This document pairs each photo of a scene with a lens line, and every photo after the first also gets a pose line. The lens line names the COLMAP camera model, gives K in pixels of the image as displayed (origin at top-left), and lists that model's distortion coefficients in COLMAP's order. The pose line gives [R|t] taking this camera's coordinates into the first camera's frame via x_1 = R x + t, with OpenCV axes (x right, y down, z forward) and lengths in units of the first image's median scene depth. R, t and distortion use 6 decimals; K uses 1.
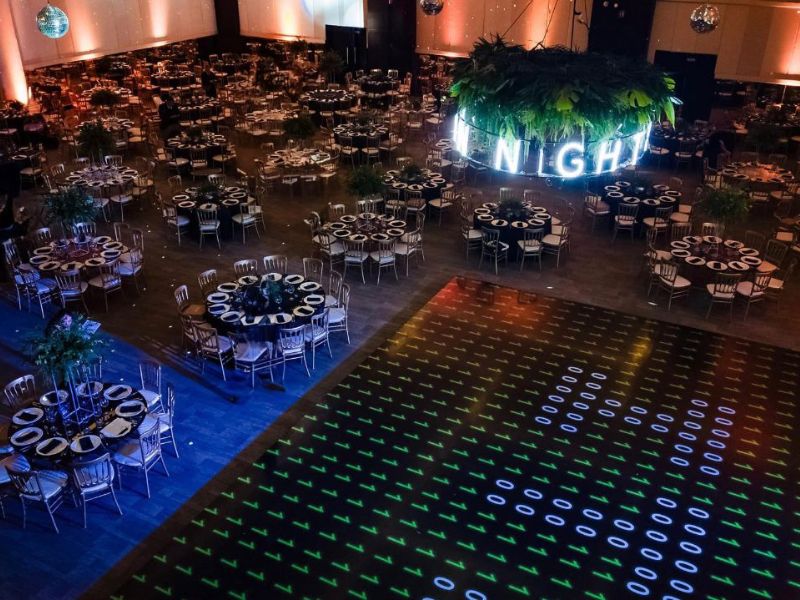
lens RADIAL K [[735.8, 0, 400.0], [0, 735.8, 300.0], [0, 0, 1]] dist [0.102876, -0.137901]
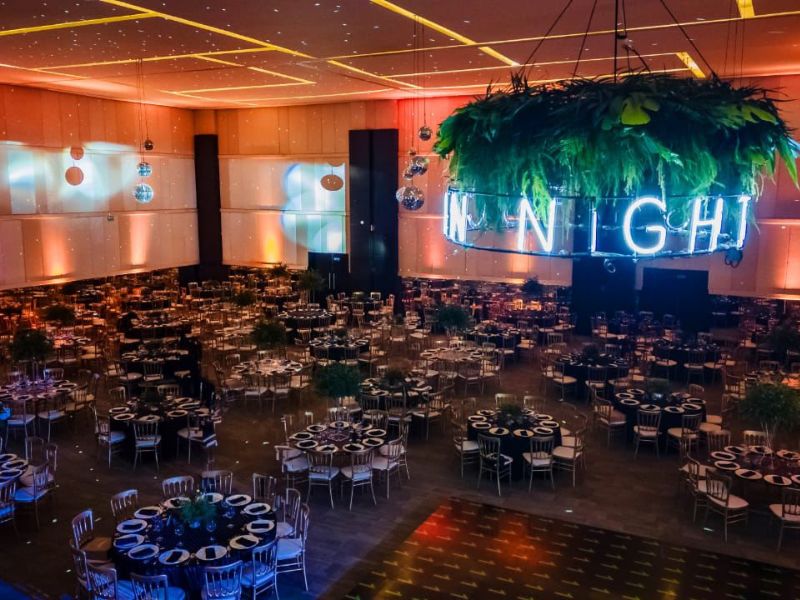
lens RADIAL K [[735.8, 0, 400.0], [0, 735.8, 300.0], [0, 0, 1]] dist [0.102876, -0.137901]
pose [[0.999790, -0.006589, 0.019382, 0.008368], [0.012430, 0.947656, -0.319050, 0.018985], [-0.016266, 0.319224, 0.947540, 0.165436]]
